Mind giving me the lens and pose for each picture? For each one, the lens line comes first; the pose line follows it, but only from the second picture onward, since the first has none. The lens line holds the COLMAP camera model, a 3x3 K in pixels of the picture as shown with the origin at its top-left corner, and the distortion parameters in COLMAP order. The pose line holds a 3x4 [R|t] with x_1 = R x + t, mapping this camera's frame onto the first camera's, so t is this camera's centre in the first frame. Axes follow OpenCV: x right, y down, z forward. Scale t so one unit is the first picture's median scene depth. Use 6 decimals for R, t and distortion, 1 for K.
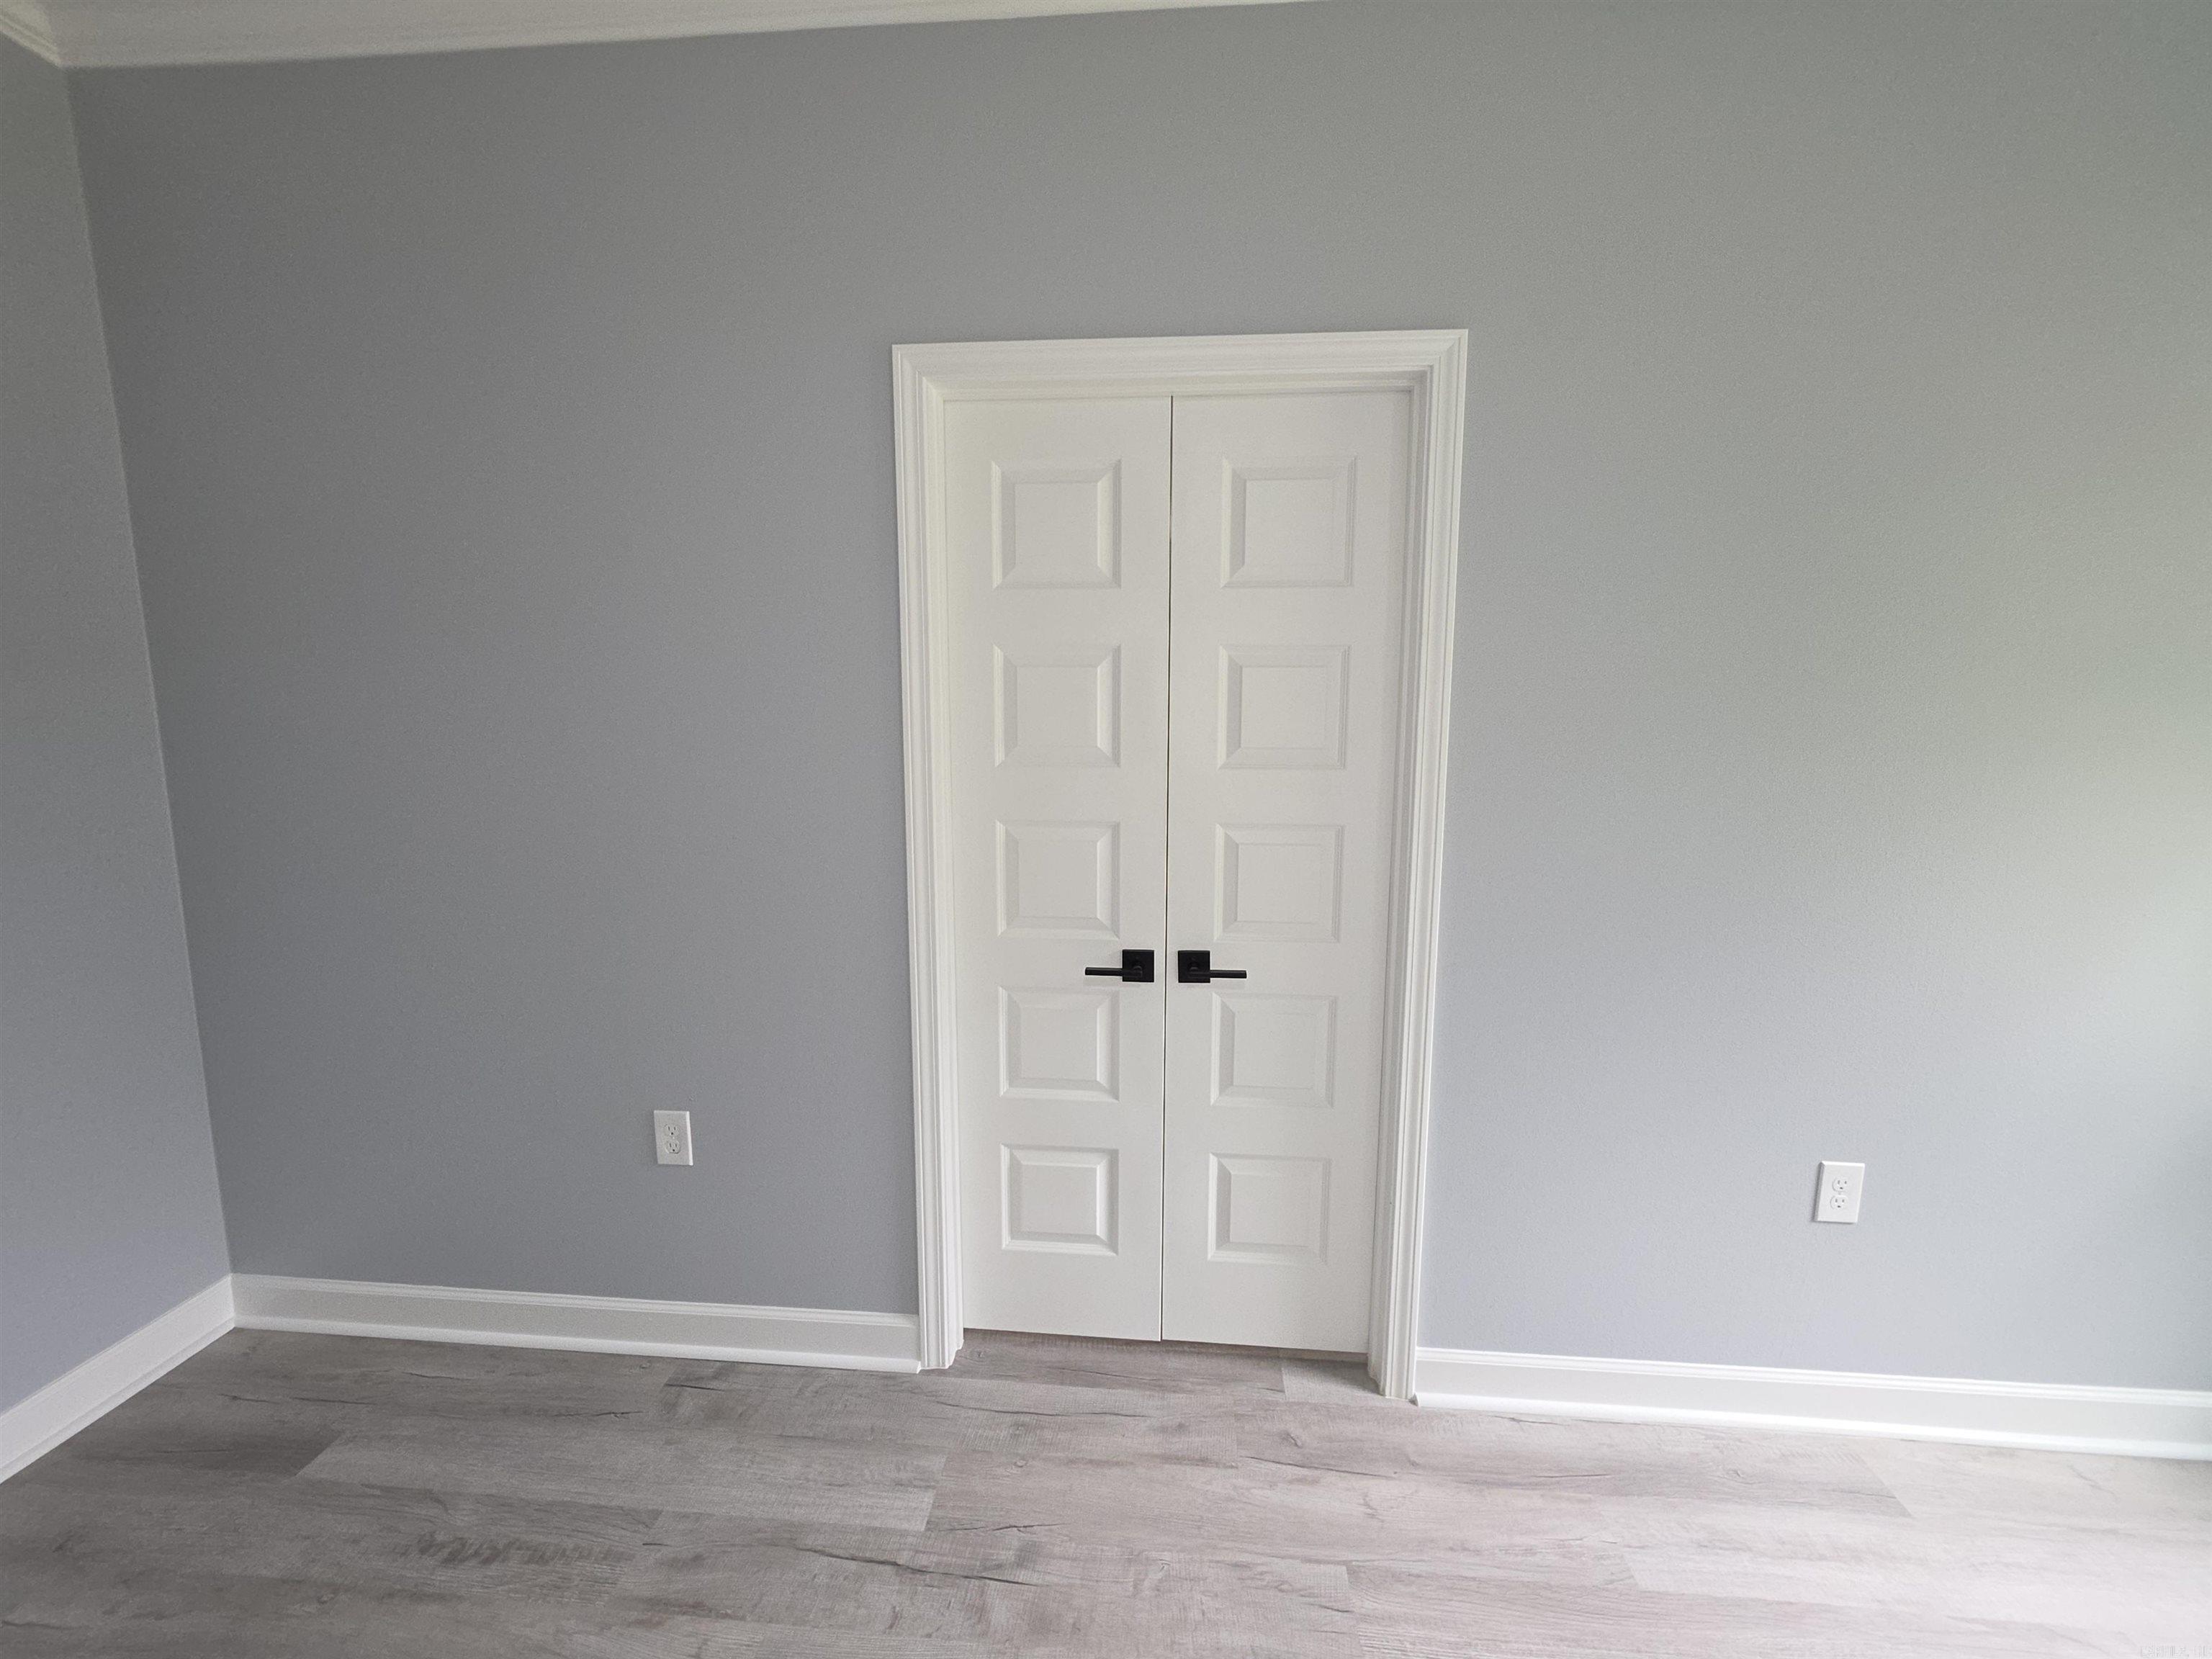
lens RADIAL K [[888.7, 0, 1103.6], [0, 888.7, 818.2], [0, 0, 1]] dist [-0.003603, 0.000025]
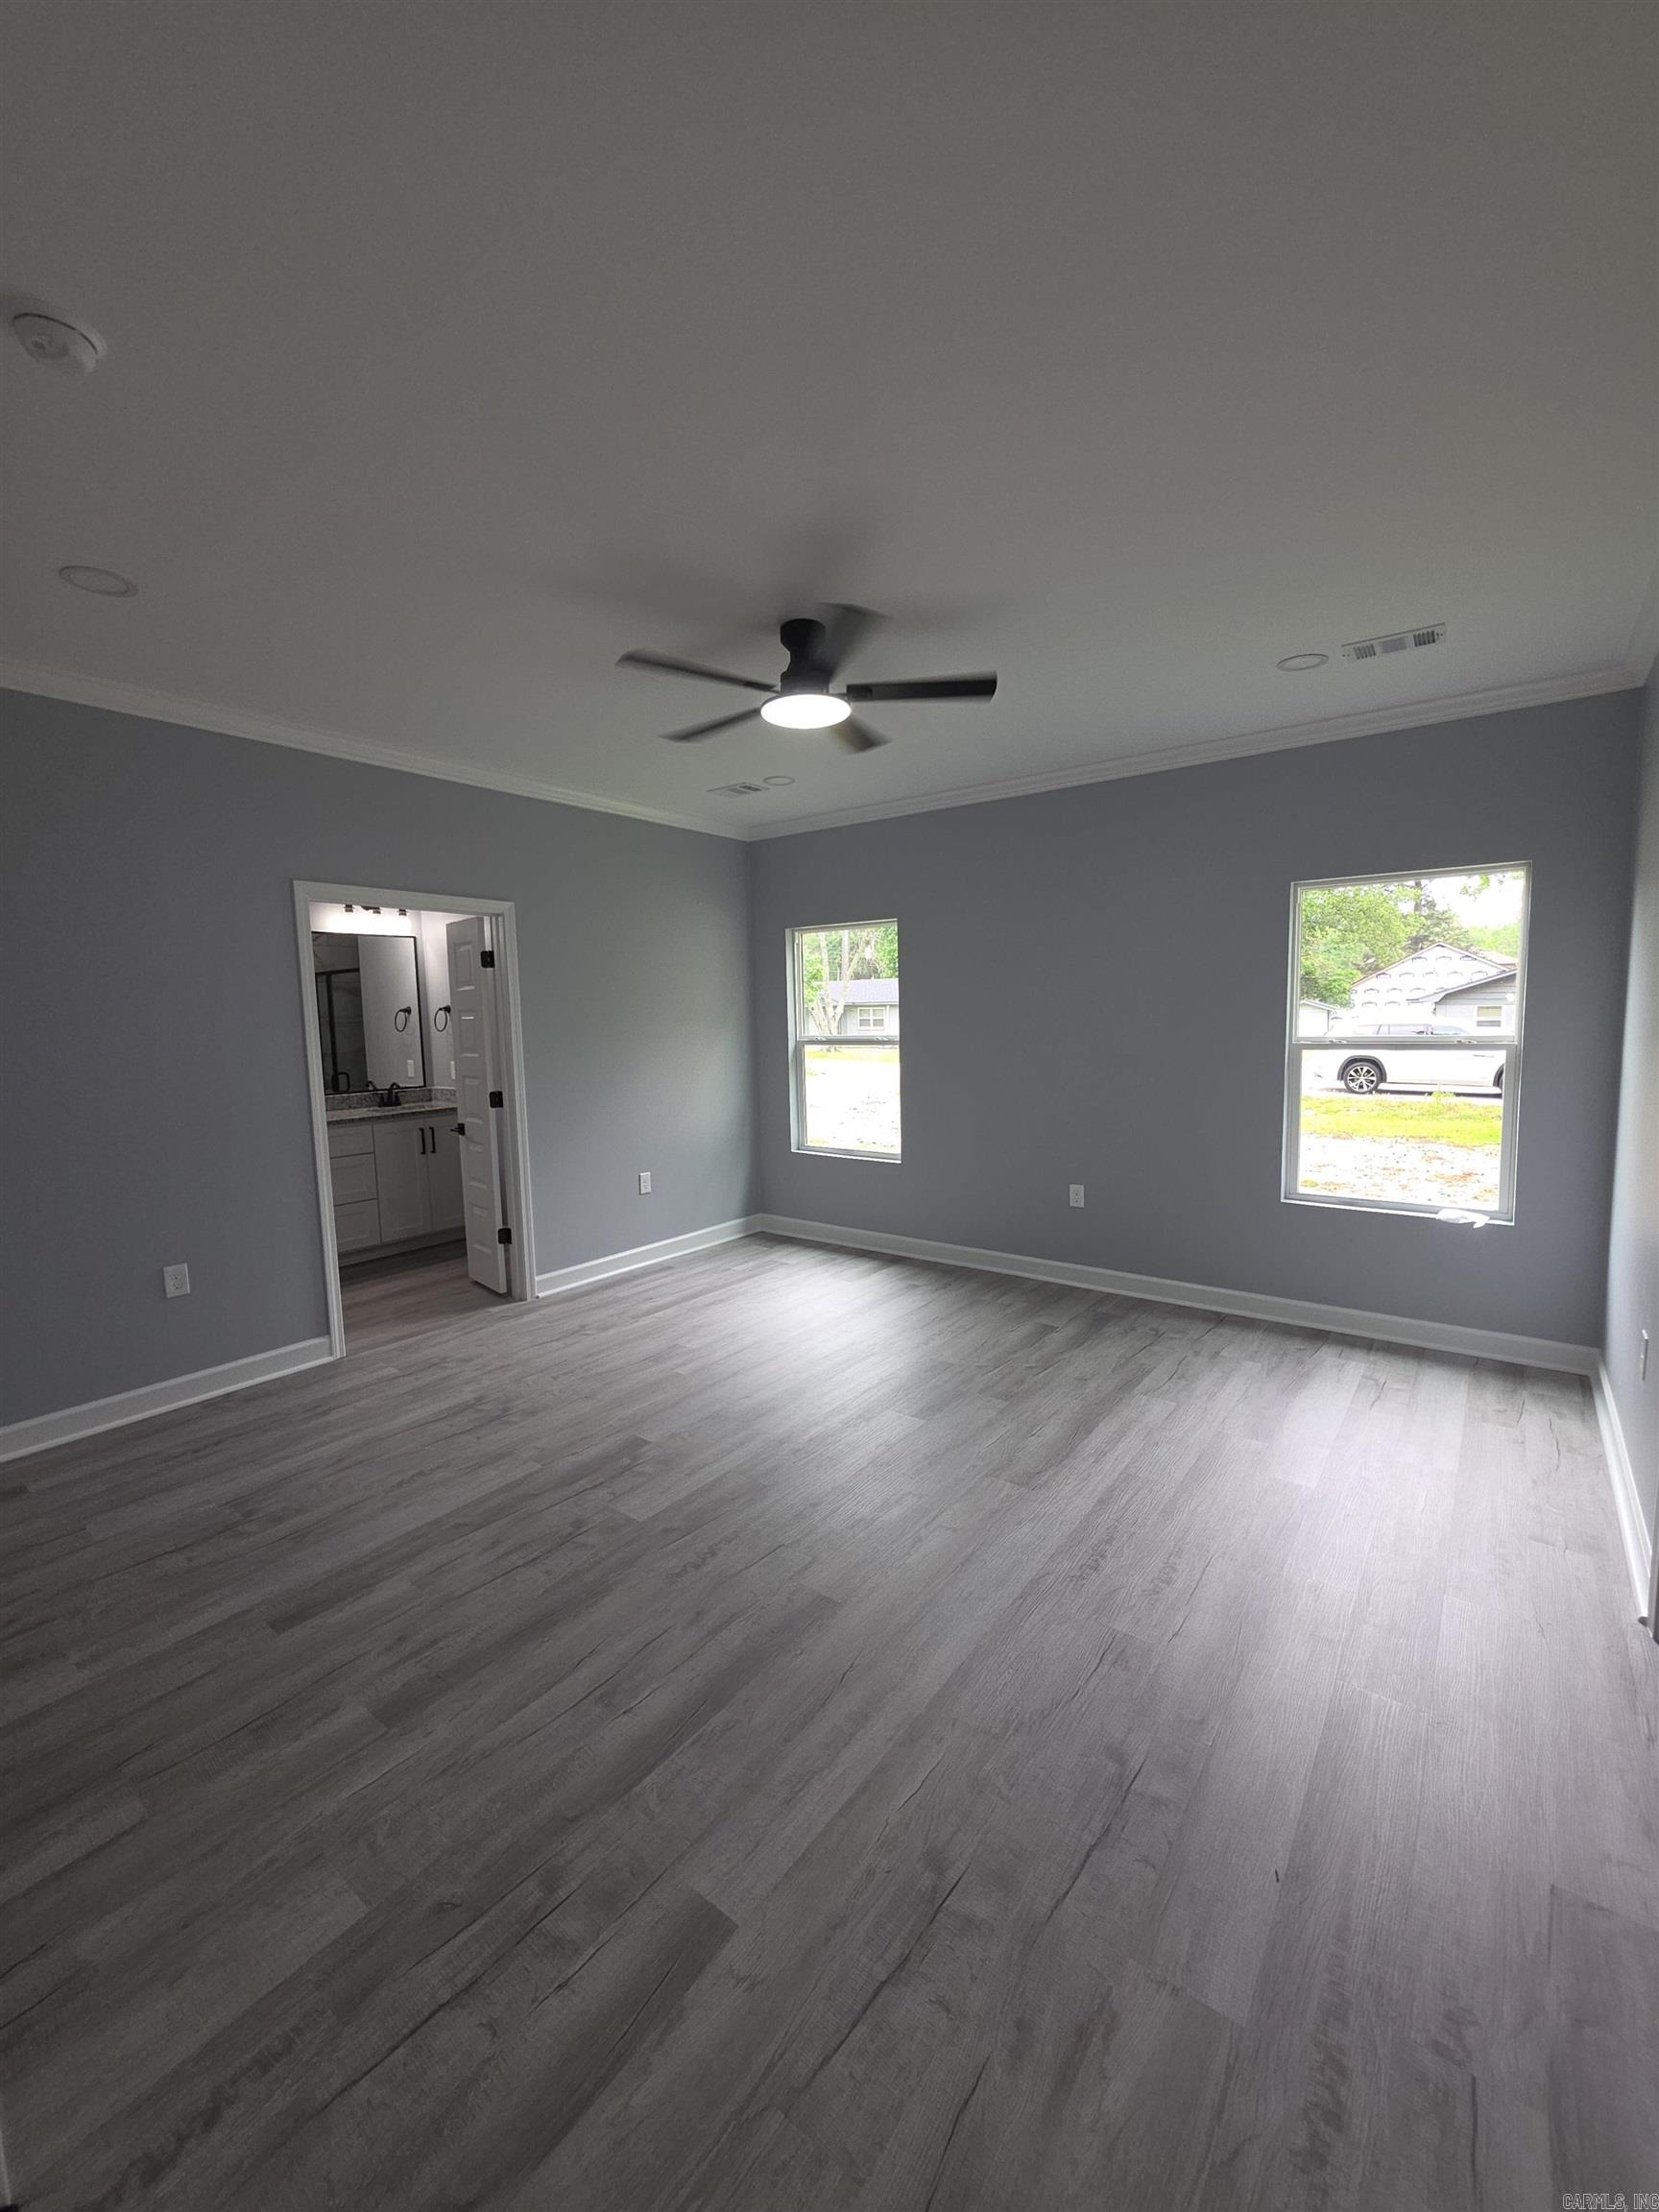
lens RADIAL K [[888.7, 0, 844.8], [0, 888.7, 1102.6], [0, 0, 1]] dist [-0.003603, 0.000025]
pose [[0.530661, -0.097321, 0.841979, -1.332542], [0.130959, 0.990871, 0.031994, 0.128017], [-0.837406, 0.093286, 0.538561, -1.230932]]
